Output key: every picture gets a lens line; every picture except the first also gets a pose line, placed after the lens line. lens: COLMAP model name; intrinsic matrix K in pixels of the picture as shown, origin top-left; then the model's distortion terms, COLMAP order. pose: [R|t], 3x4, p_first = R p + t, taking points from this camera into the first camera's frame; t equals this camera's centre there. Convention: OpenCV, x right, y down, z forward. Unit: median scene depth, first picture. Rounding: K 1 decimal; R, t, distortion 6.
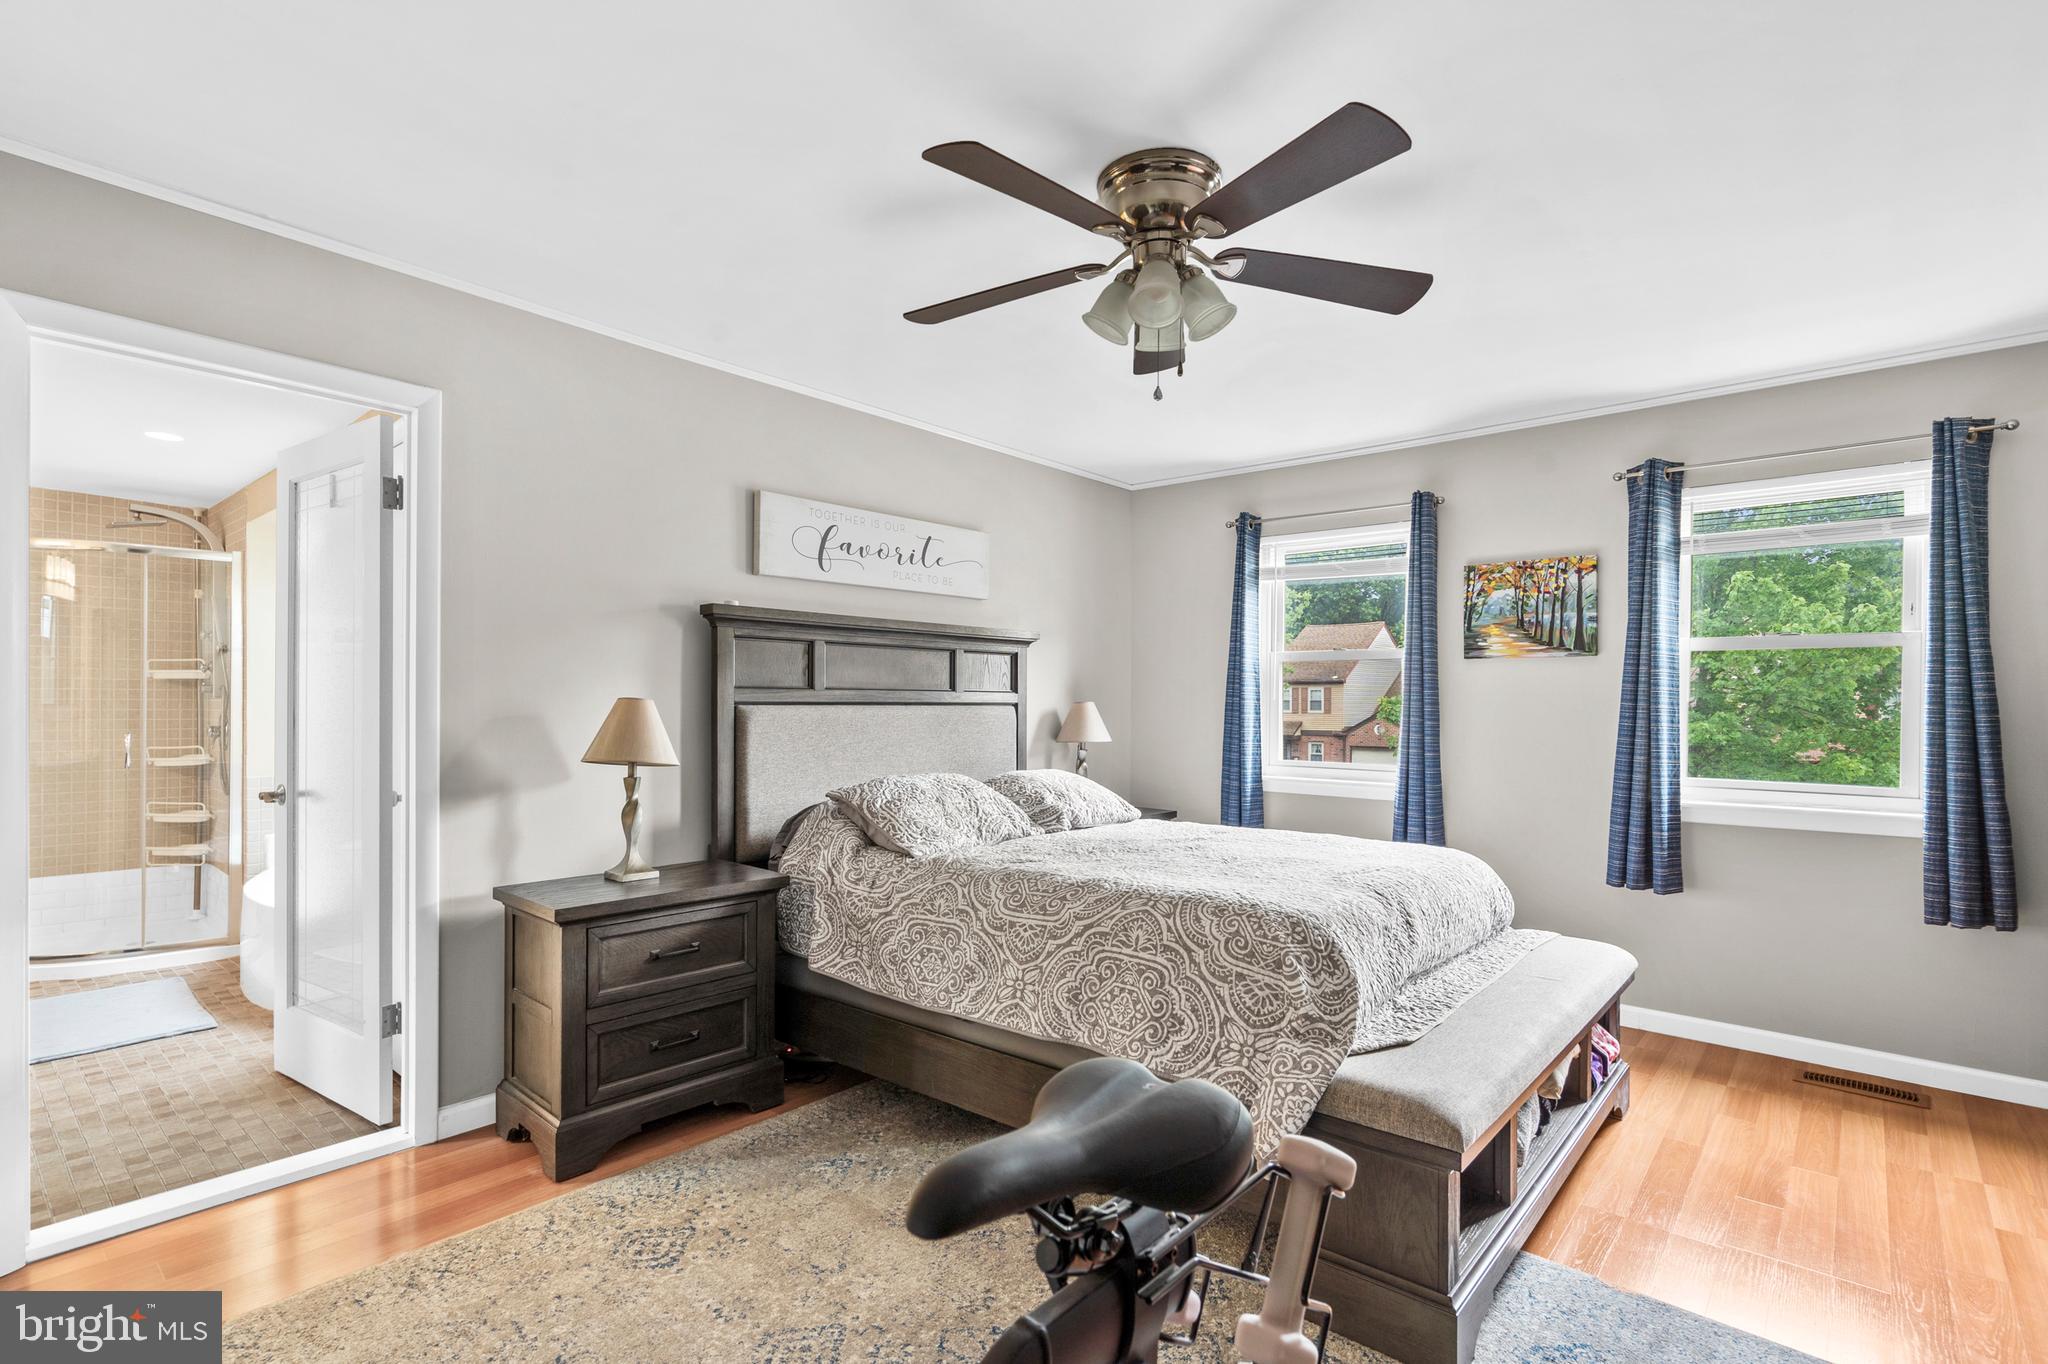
lens RADIAL K [[974.3, 0, 1055.2], [0, 974.3, 691.2], [0, 0, 1]] dist [-0.003542, -0.000132]
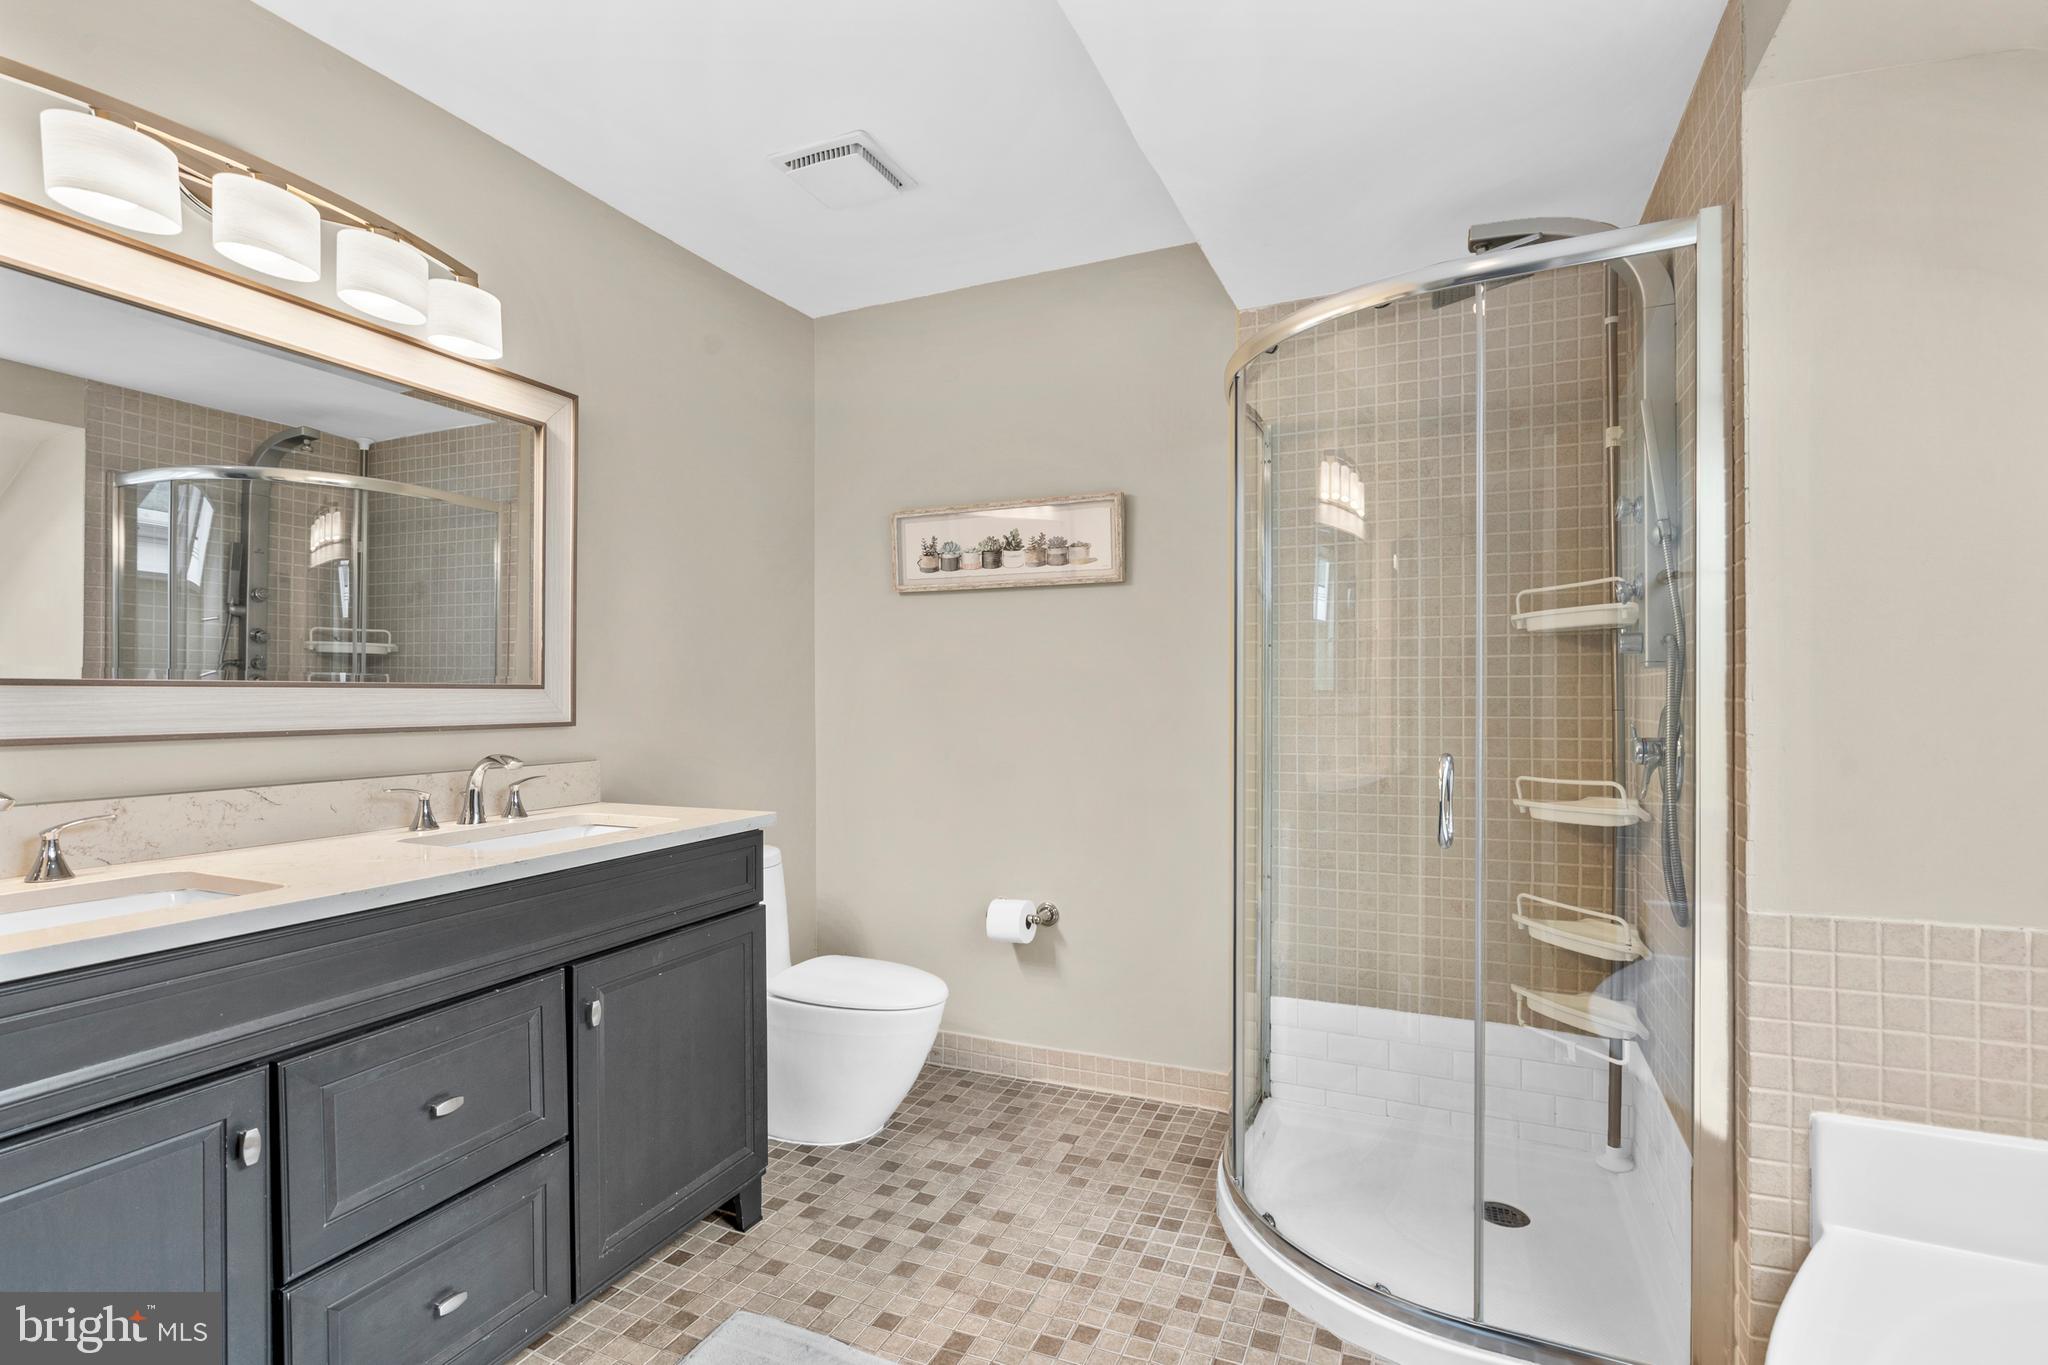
lens RADIAL K [[920.5, 0, 1022.1], [0, 920.5, 705.9], [0, 0, 1]] dist [-0.000839, 0.001162]
pose [[0.275512, 0.004956, -0.961285, -0.758788], [0.012500, 0.999884, 0.008738, 0.021385], [0.961216, -0.014424, 0.275418, 0.857814]]
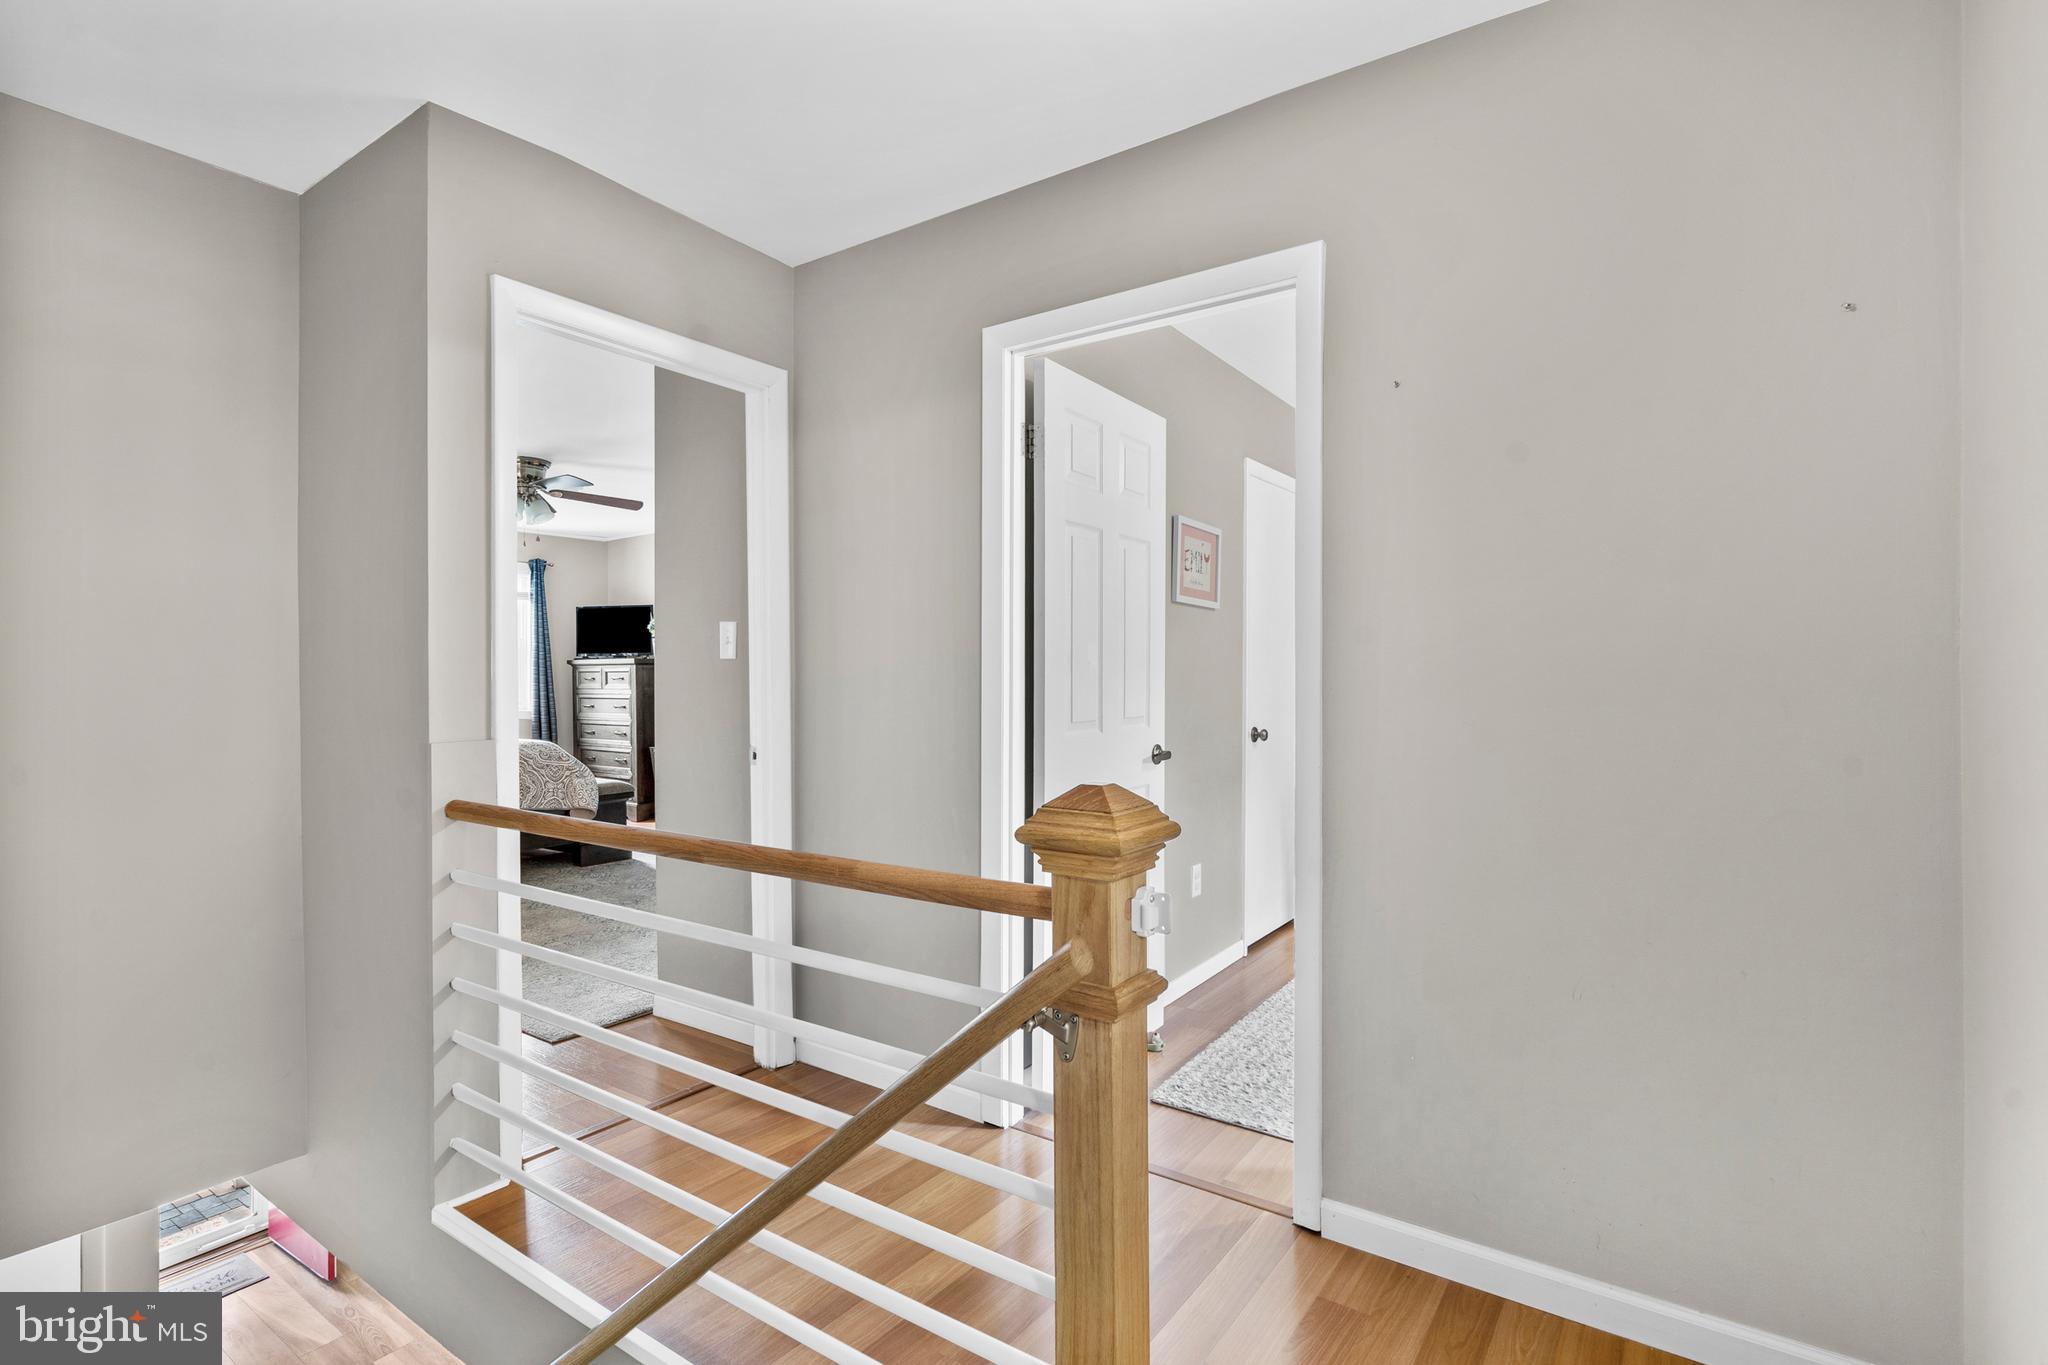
lens RADIAL K [[938.9, 0, 1006.0], [0, 938.9, 658.7], [0, 0, 1]] dist [0.000644, 0.000643]
pose [[-0.097521, 0.008171, 0.995200, -1.494197], [-0.010286, 0.999905, -0.009218, 0.001874], [-0.995180, -0.011136, -0.097428, -0.012982]]
